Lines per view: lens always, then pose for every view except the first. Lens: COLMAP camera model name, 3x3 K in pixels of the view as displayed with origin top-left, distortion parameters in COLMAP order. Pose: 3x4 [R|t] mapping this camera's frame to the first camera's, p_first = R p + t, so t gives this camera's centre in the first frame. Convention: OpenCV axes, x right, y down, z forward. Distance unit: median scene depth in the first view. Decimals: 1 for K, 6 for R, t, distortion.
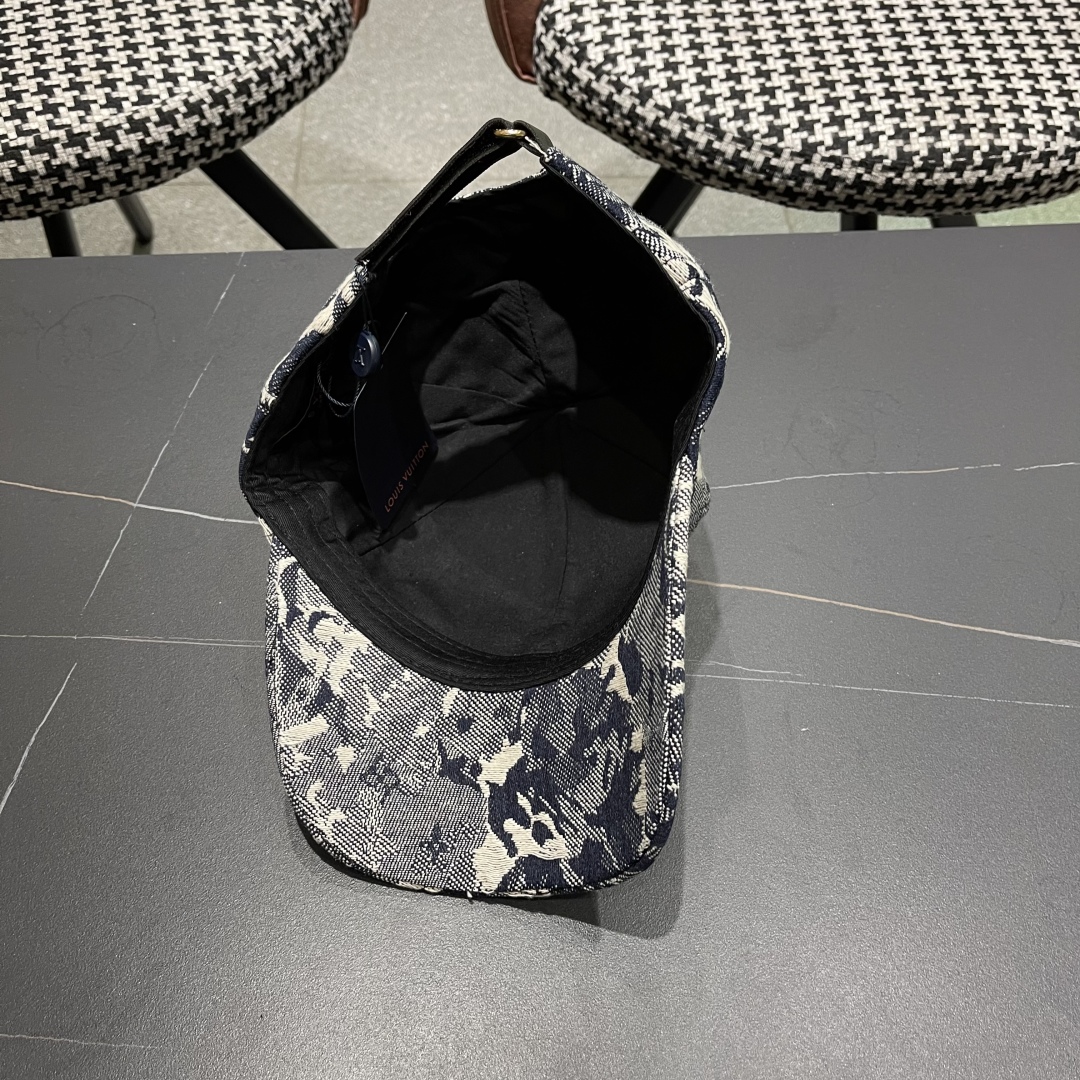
lens RADIAL K [[1122.8, 0, 540.8], [0, 1122.8, 558.1], [0, 0, 1]] dist [0.023318, 0.008651]
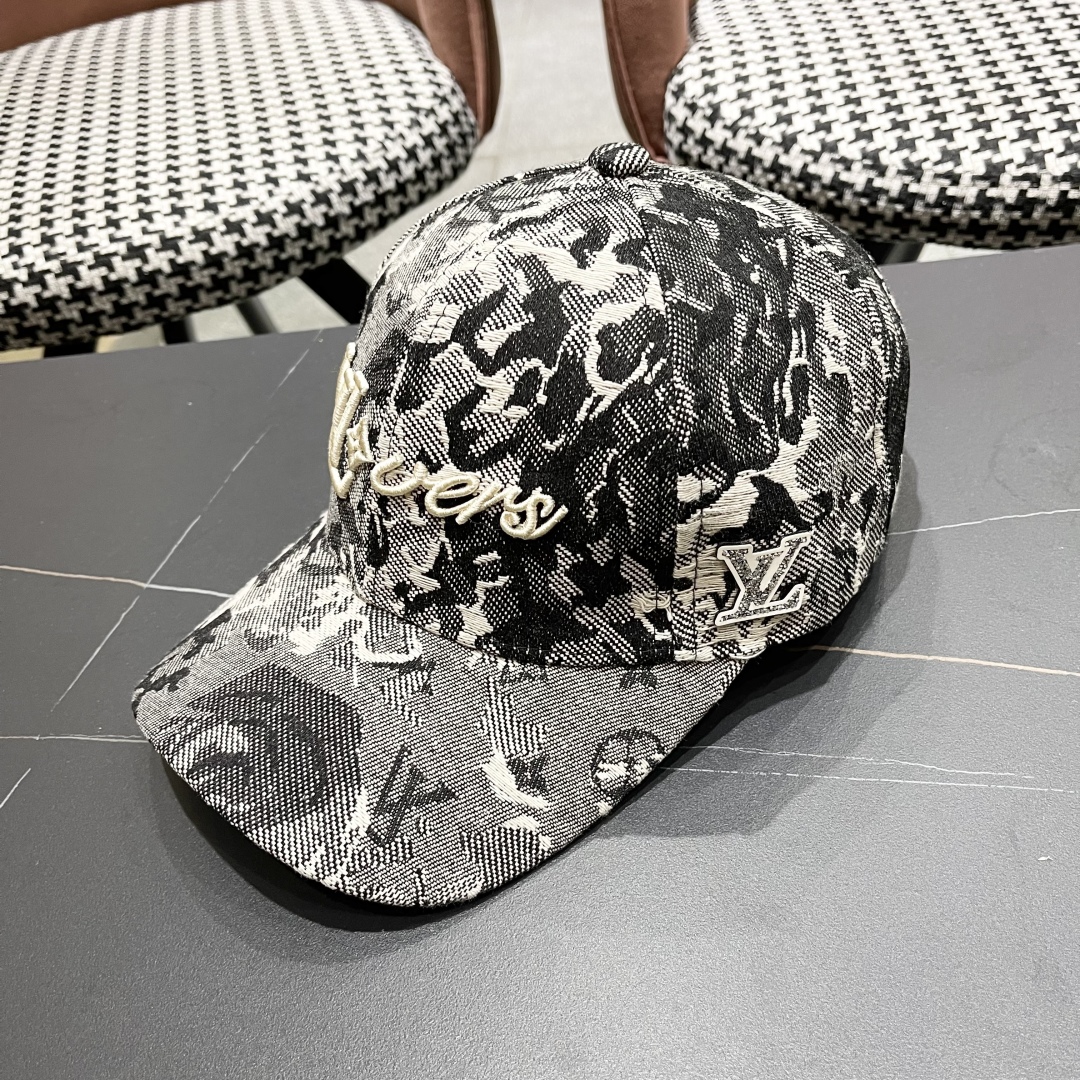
lens RADIAL K [[1125.5, 0, 546.5], [0, 1125.5, 561.8], [0, 0, 1]] dist [0.013391, 0.018214]
pose [[0.981333, -0.046475, -0.186617, 0.056917], [0.007950, 0.979336, -0.202084, 0.076837], [0.192153, 0.196828, 0.961424, 0.198789]]
